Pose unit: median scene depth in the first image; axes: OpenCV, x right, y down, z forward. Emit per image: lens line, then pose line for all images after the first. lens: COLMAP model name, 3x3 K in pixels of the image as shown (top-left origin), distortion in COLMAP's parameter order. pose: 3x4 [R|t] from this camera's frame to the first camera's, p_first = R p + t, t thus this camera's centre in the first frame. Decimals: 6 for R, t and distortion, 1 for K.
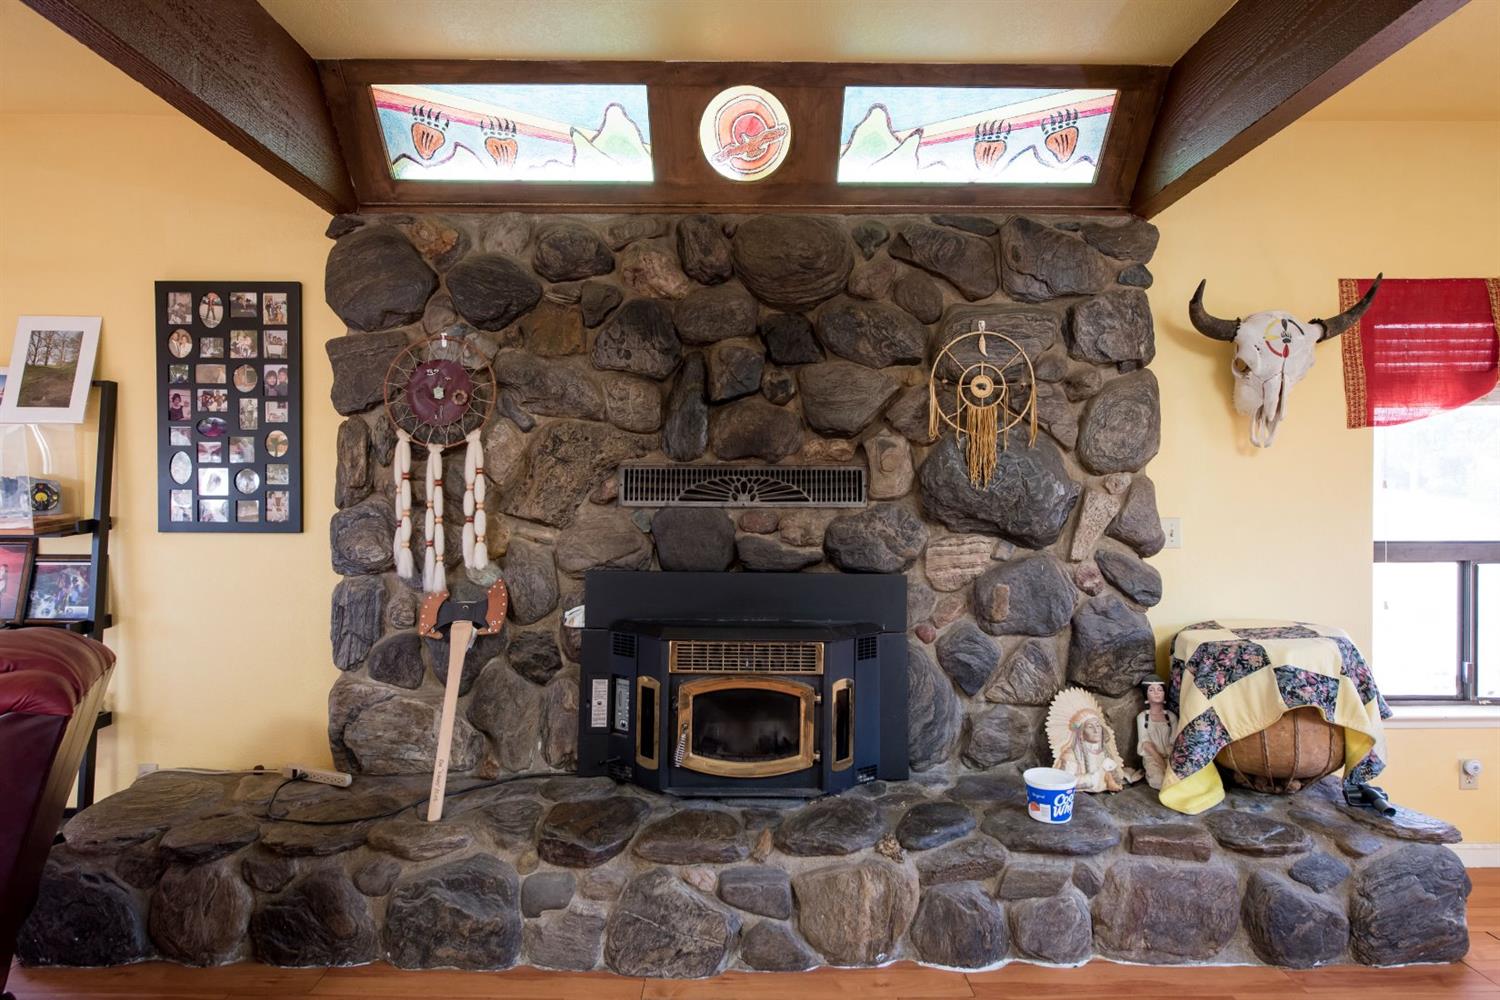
lens RADIAL K [[822.0, 0, 749.5], [0, 822.0, 494.8], [0, 0, 1]] dist [-0.005179, 0.000142]
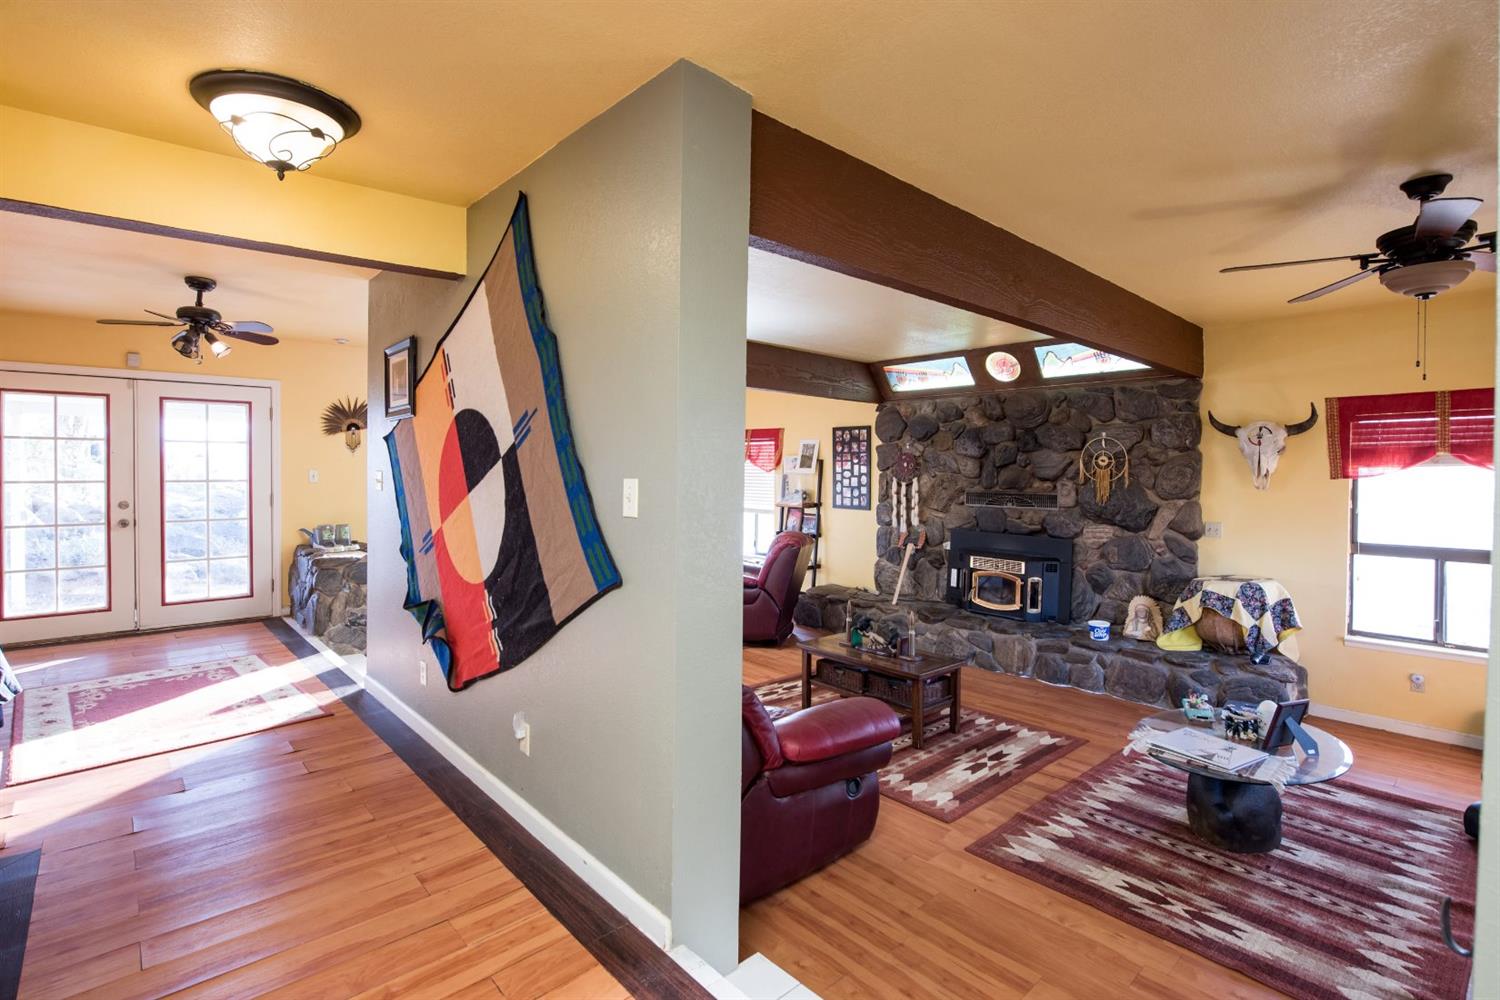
lens RADIAL K [[710.2, 0, 795.6], [0, 710.2, 485.0], [0, 0, 1]] dist [-0.016957, -0.000486]
pose [[0.722062, 0.022212, -0.691471, 1.053732], [-0.011224, 0.999729, 0.020394, -0.095689], [0.691737, -0.006965, 0.722116, -1.057364]]
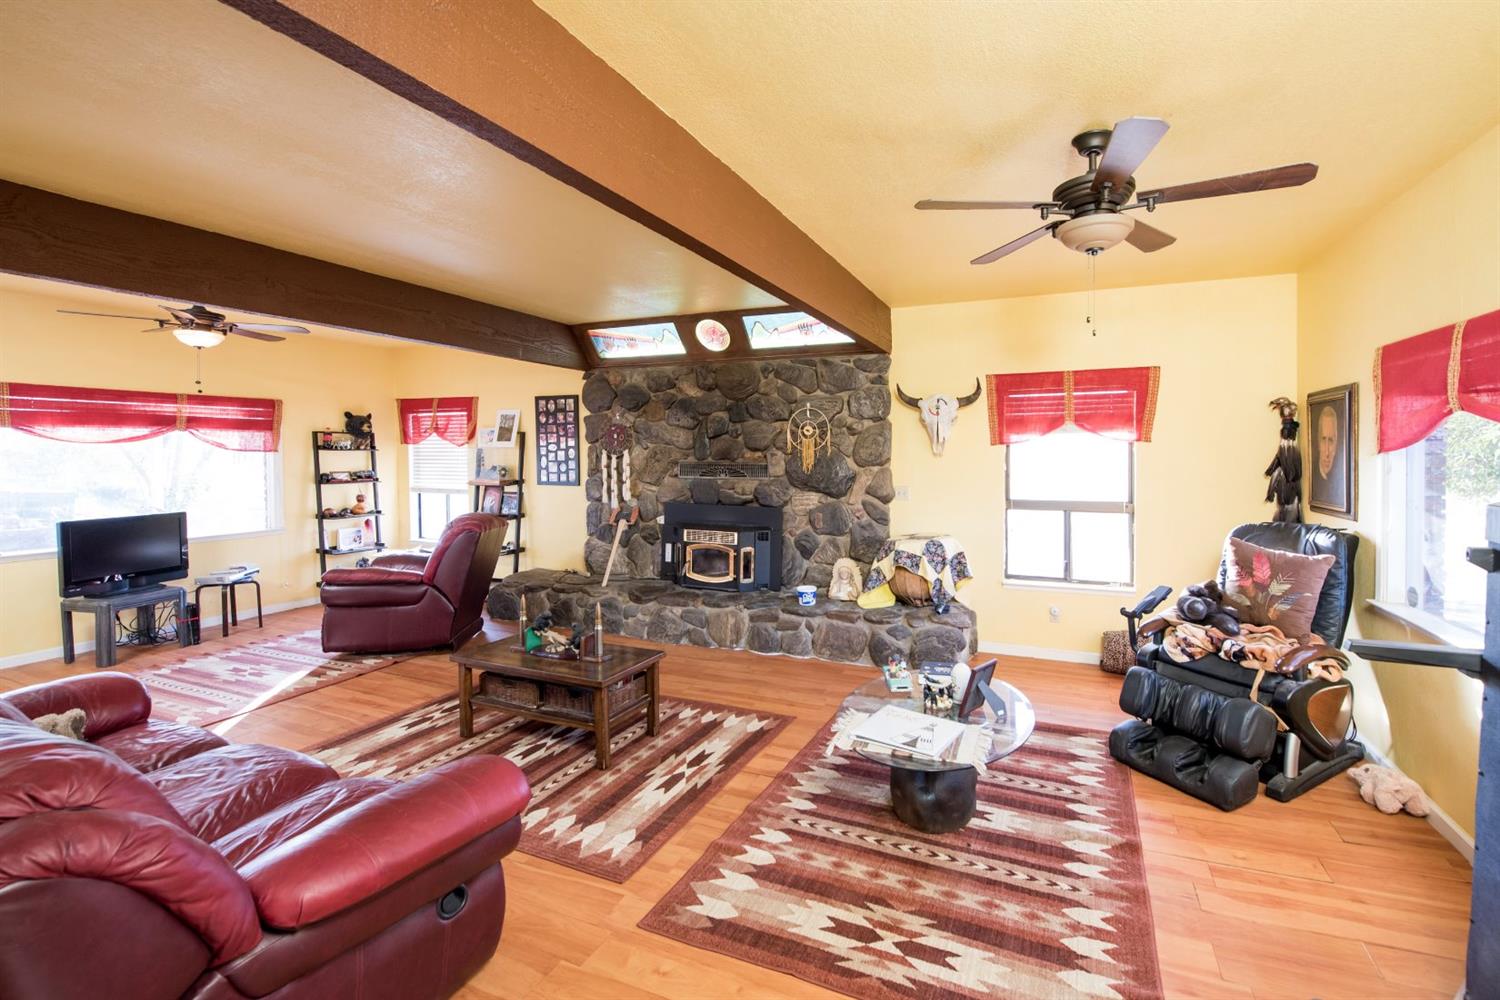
lens RADIAL K [[614.8, 0, 834.2], [0, 614.8, 465.9], [0, 0, 1]] dist [-0.007664, -0.000337]
pose [[0.947560, 0.008985, -0.319451, 0.944202], [-0.002151, 0.999761, 0.021740, -0.068622], [0.319570, -0.019913, 0.947353, -0.691200]]
